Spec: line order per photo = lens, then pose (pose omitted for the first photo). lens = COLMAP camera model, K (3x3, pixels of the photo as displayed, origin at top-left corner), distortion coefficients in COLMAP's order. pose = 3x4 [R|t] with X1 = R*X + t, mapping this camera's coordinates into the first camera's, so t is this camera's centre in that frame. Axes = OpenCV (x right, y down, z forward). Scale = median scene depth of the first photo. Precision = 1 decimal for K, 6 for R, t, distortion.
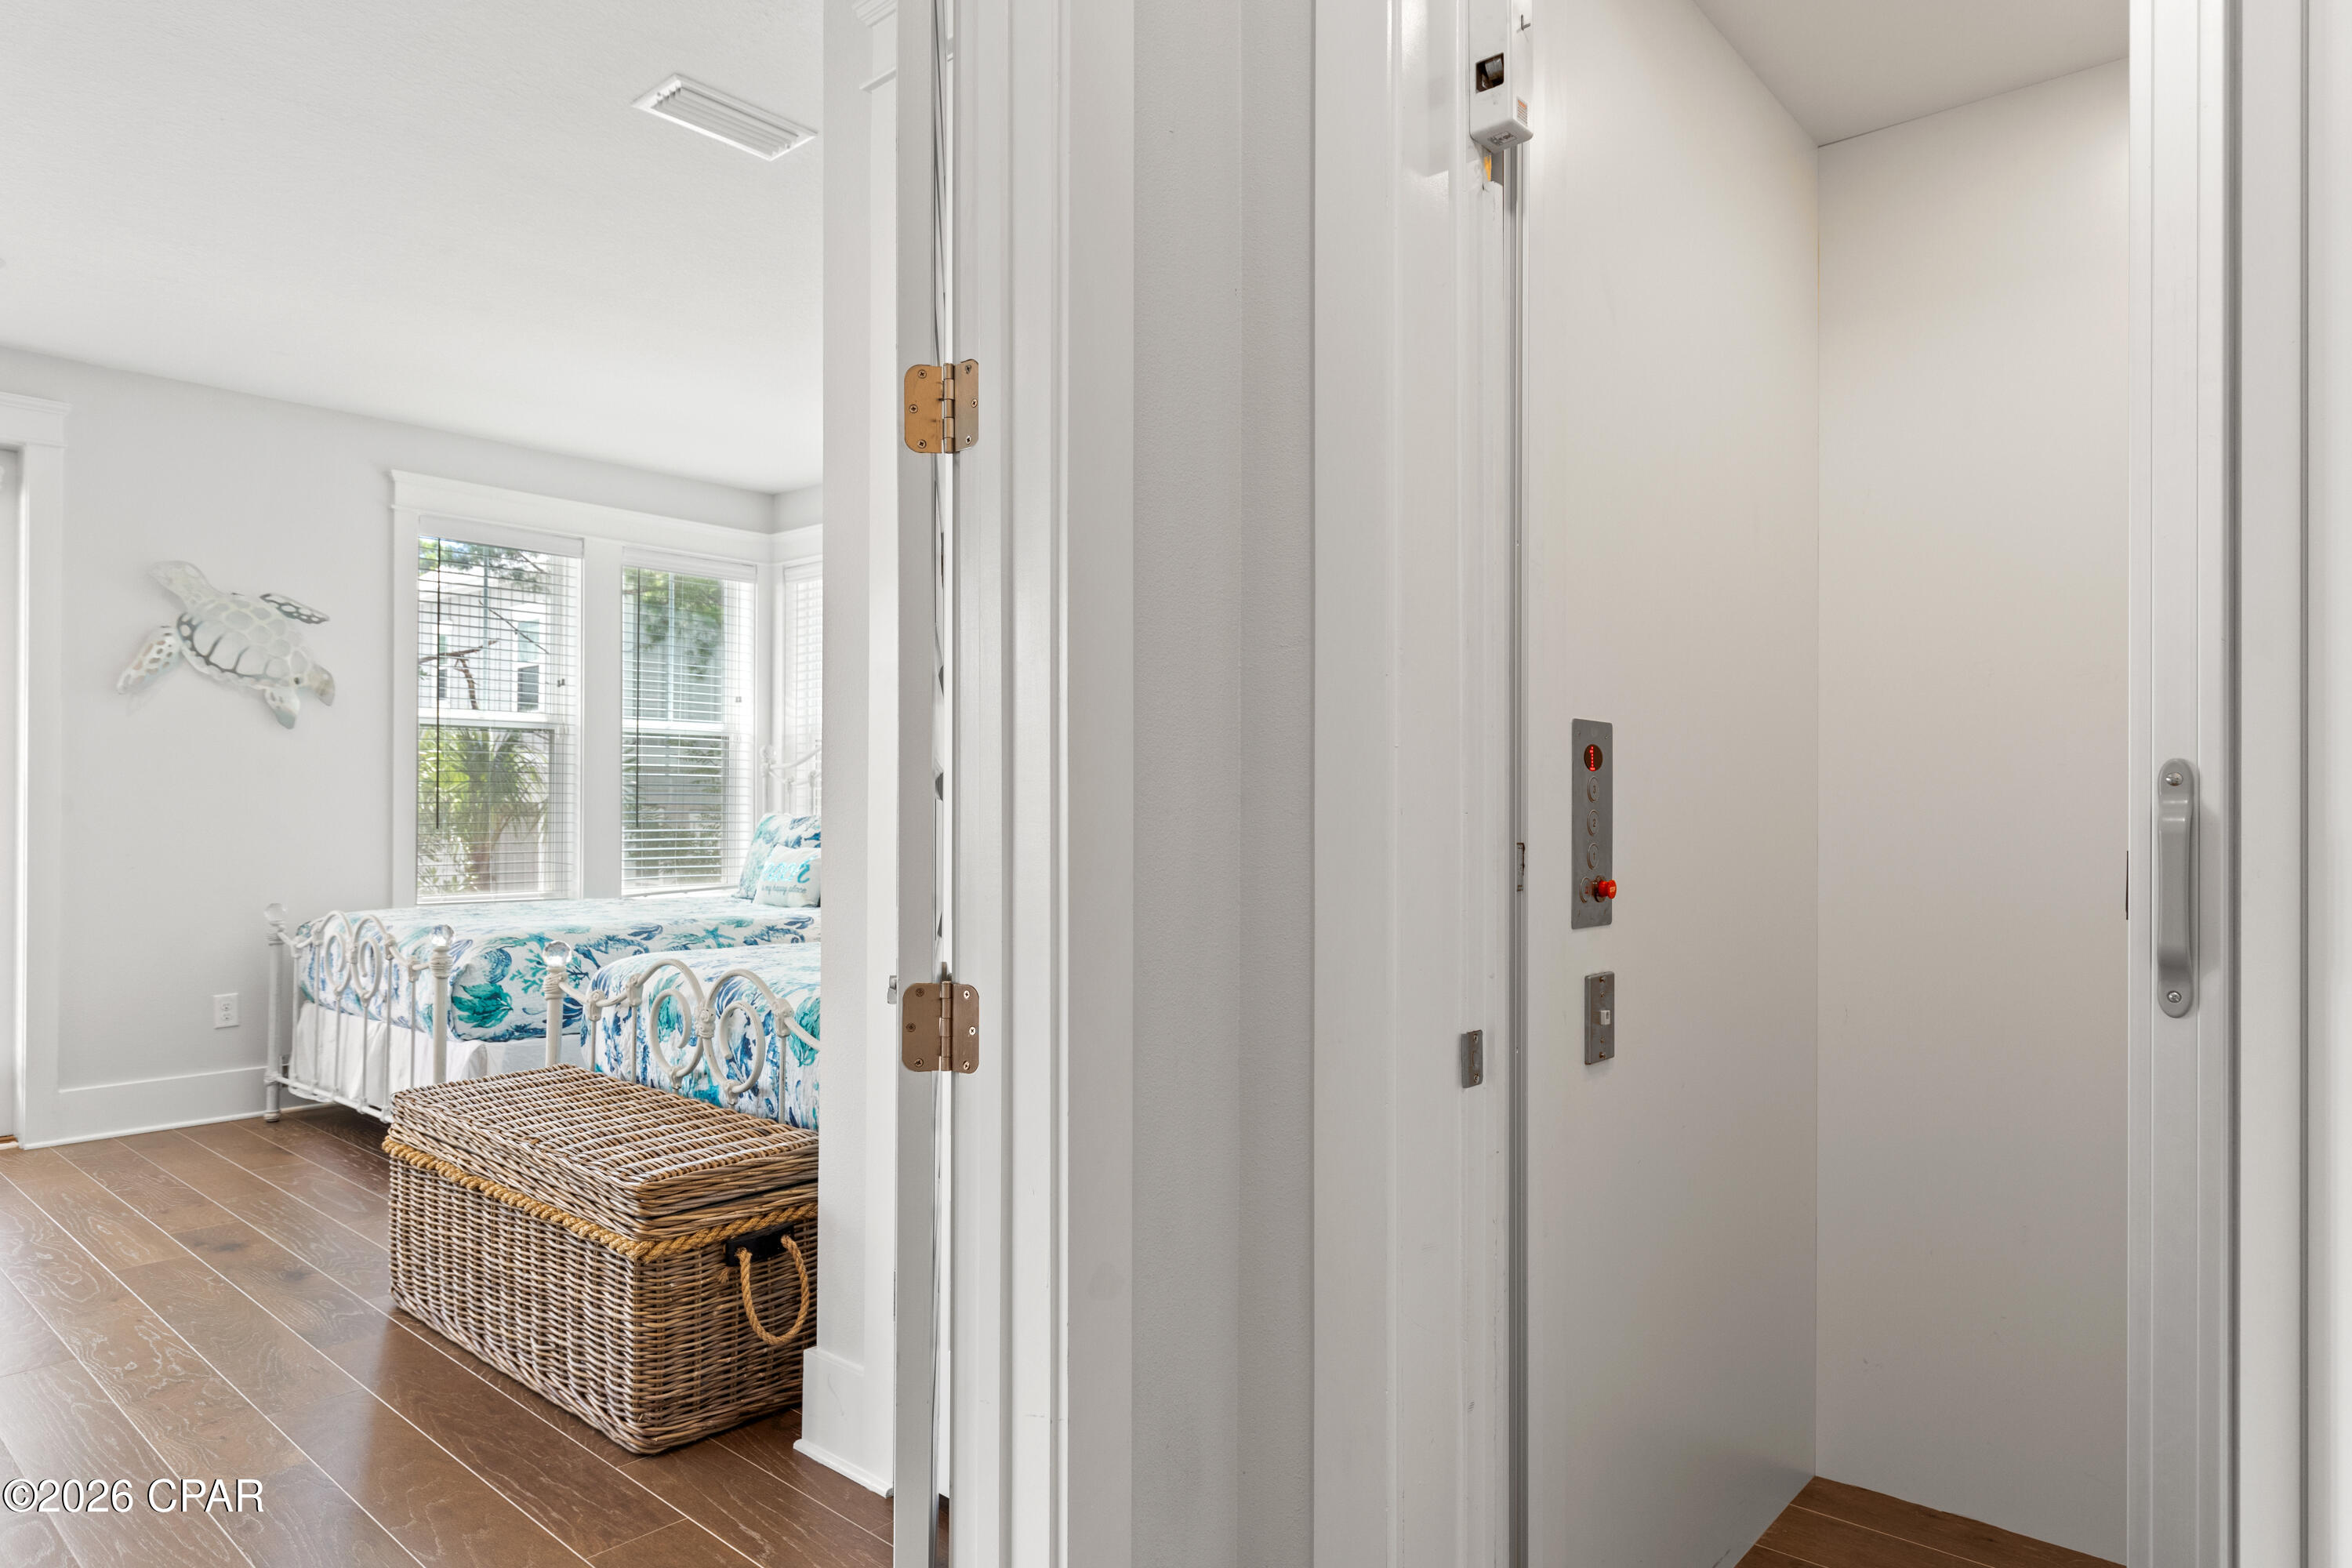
lens RADIAL K [[1396.7, 0, 1176.0], [0, 1396.7, 790.1], [0, 0, 1]] dist [0.003453, -0.000209]
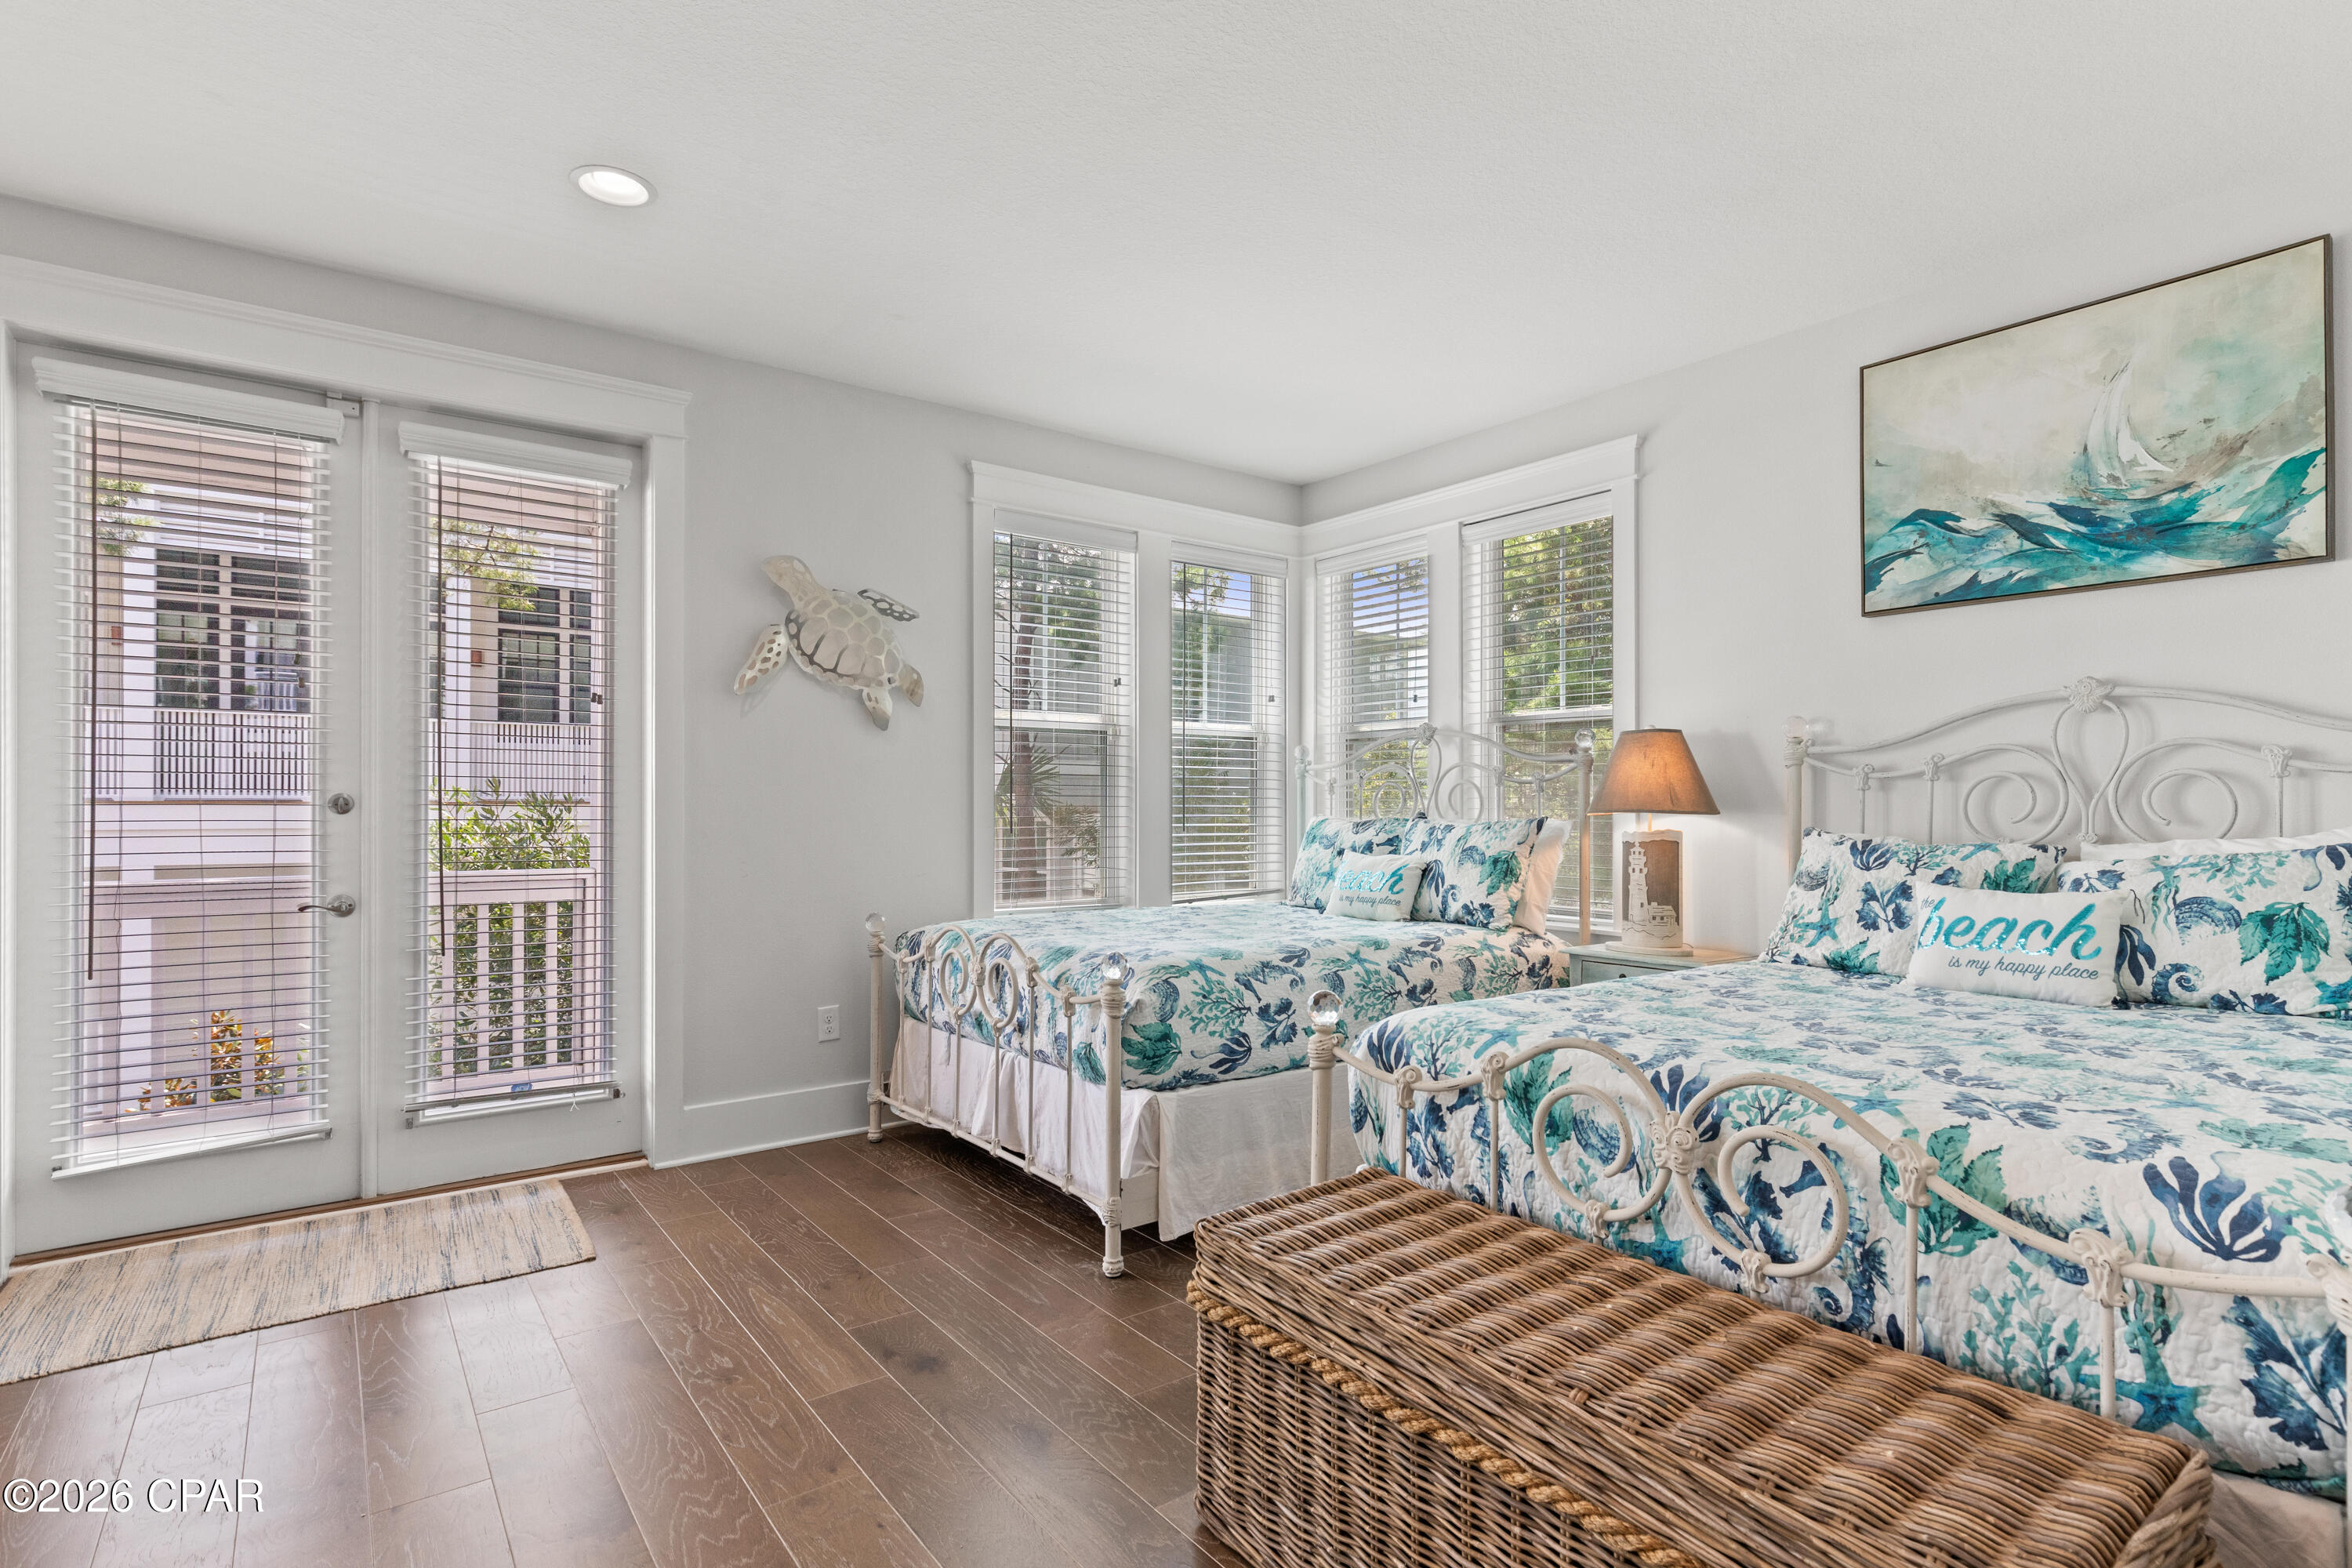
lens RADIAL K [[1151.5, 0, 1176.0], [0, 1151.5, 790.8], [0, 0, 1]] dist [0.007109, 0.000214]
pose [[0.979522, -0.006895, -0.201220, -0.290620], [0.006459, 0.999975, -0.002824, 0.001223], [0.201235, 0.001467, 0.979542, 0.276536]]
